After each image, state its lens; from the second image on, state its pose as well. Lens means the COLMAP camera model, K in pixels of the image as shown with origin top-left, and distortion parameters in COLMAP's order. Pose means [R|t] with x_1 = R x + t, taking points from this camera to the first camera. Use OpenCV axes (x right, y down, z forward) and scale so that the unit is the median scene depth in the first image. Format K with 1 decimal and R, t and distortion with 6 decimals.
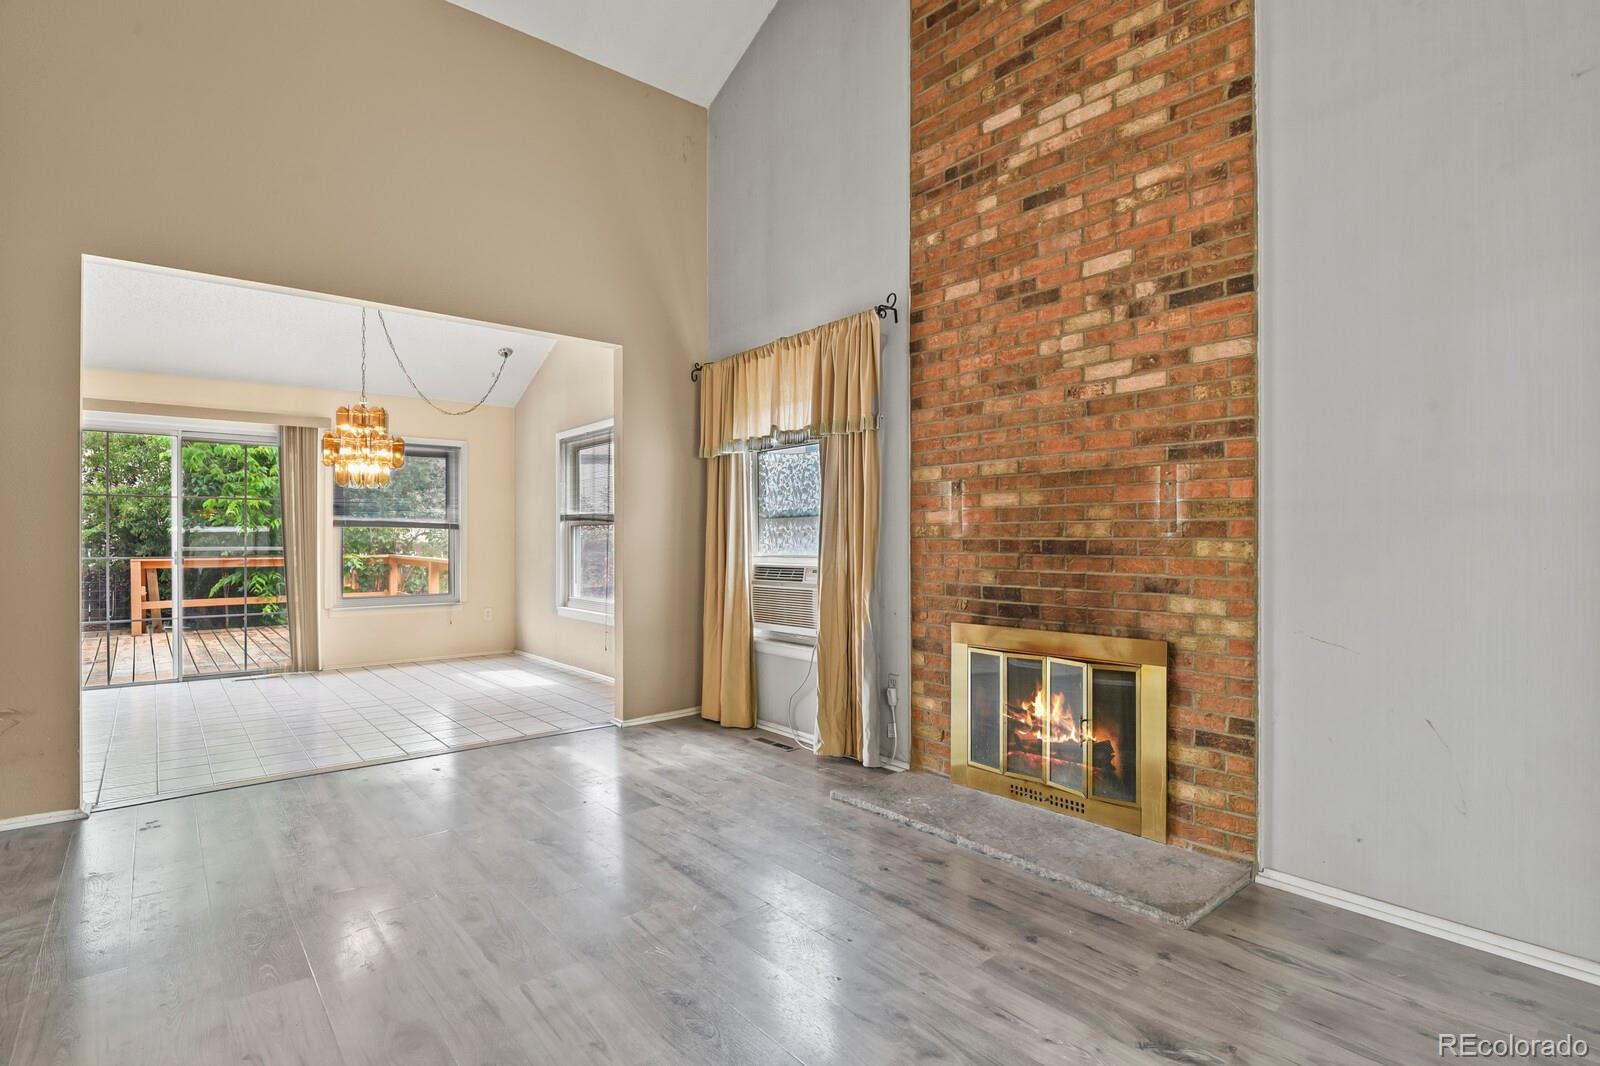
lens RADIAL K [[777.5, 0, 799.8], [0, 777.5, 530.8], [0, 0, 1]] dist [-0.006062, -0.006321]
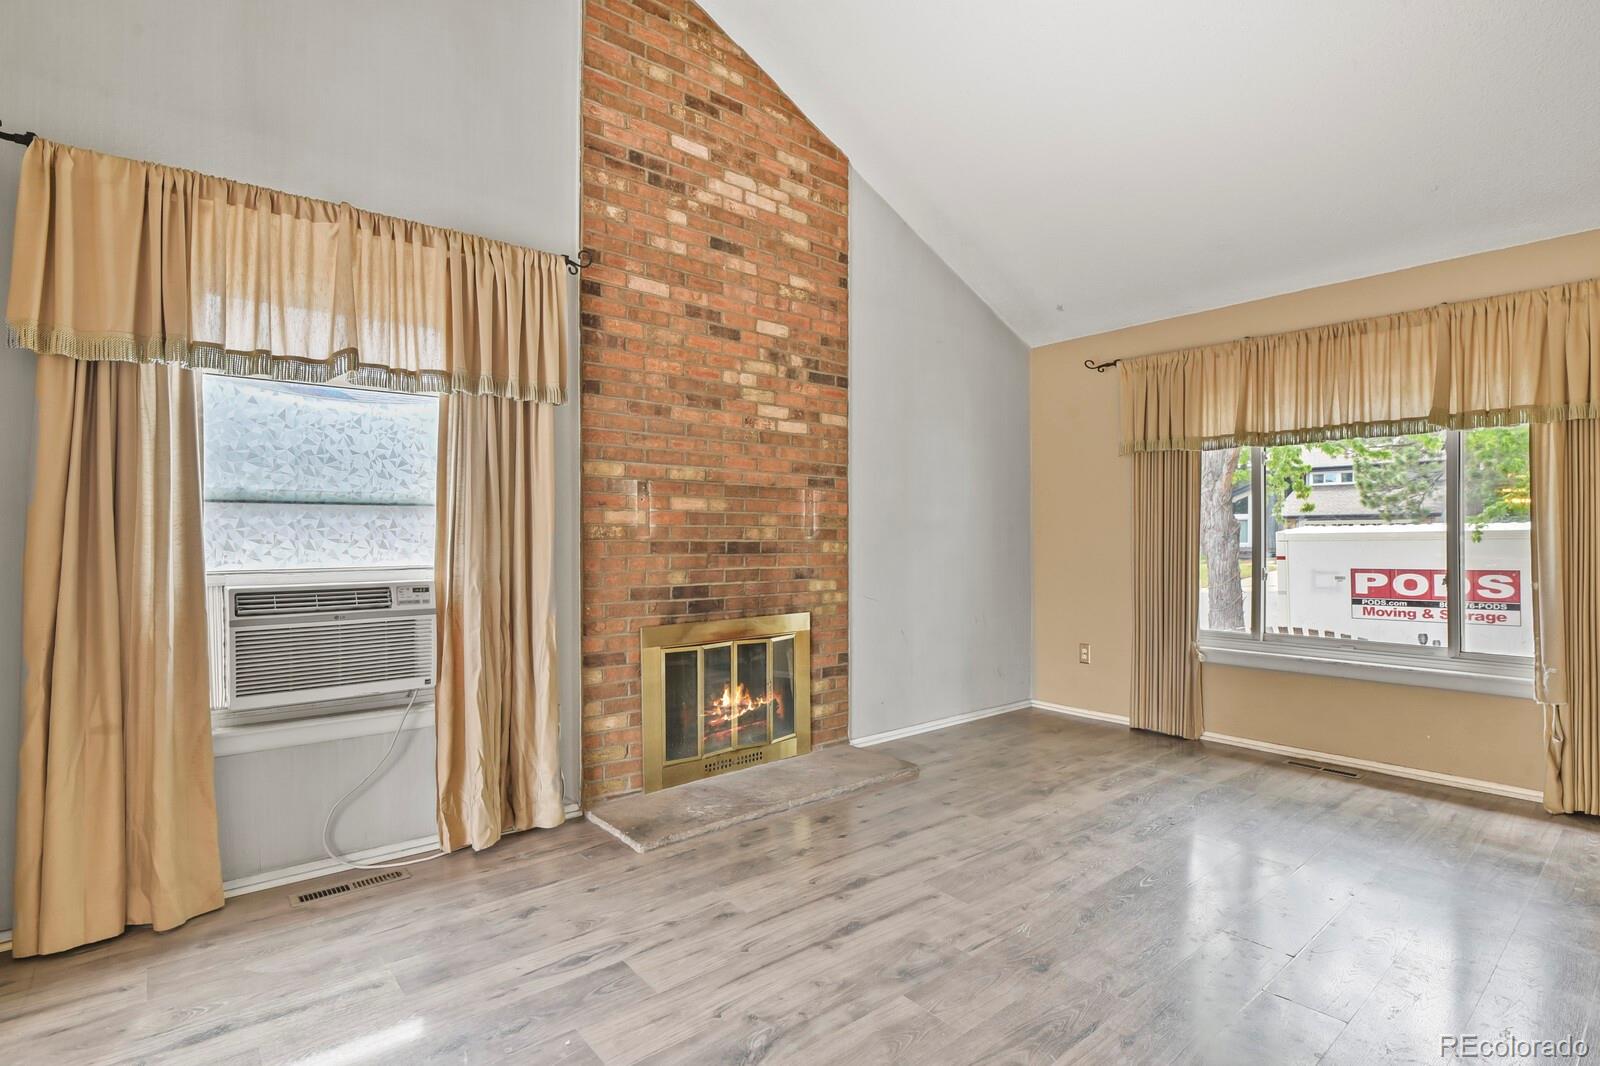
lens RADIAL K [[777.5, 0, 805.4], [0, 777.5, 530.6], [0, 0, 1]] dist [-0.006062, -0.006321]
pose [[-0.009265, 0.010868, 0.999898, -0.832707], [-0.012412, 0.999863, -0.010982, 0.006286], [-0.999880, -0.012513, -0.009128, 0.876844]]
